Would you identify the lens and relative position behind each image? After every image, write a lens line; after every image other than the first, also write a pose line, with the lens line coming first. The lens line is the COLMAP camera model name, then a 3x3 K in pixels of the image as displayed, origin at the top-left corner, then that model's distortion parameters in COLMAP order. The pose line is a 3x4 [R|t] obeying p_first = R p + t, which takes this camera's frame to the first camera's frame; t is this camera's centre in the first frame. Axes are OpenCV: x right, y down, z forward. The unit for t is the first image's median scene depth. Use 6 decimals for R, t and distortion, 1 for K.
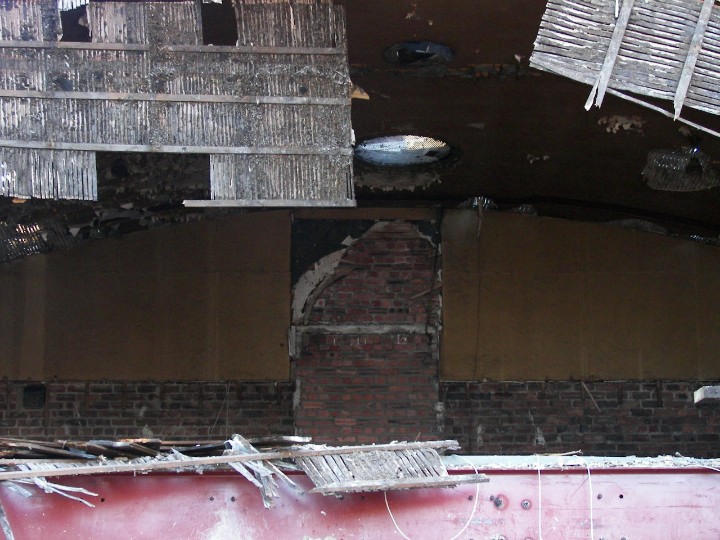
lens RADIAL K [[1985.9, 0, 360.0], [0, 1985.9, 270.0], [0, 0, 1]] dist [0.070637, 0.586012]
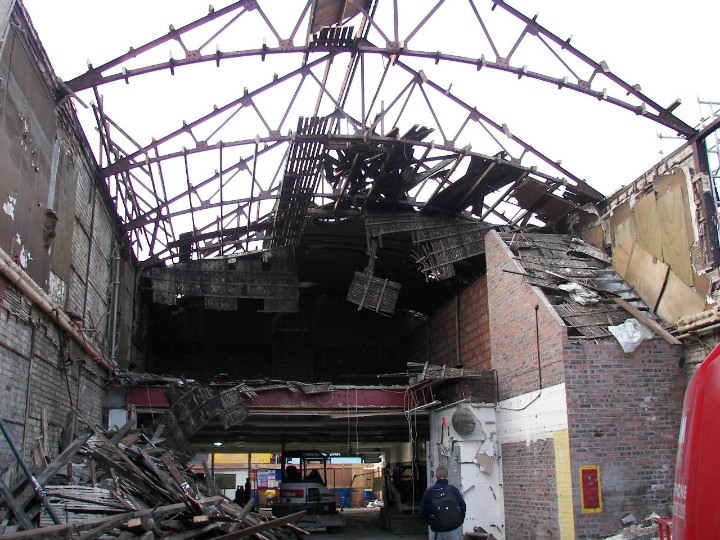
lens RADIAL K [[772.3, 0, 360.0], [0, 772.3, 270.0], [0, 0, 1]] dist [-0.207982, 0.242988]
pose [[0.990931, 0.030992, 0.130752, -0.061968], [-0.031934, 0.999477, 0.005114, -0.091568], [-0.130525, -0.009243, 0.991402, -0.407855]]
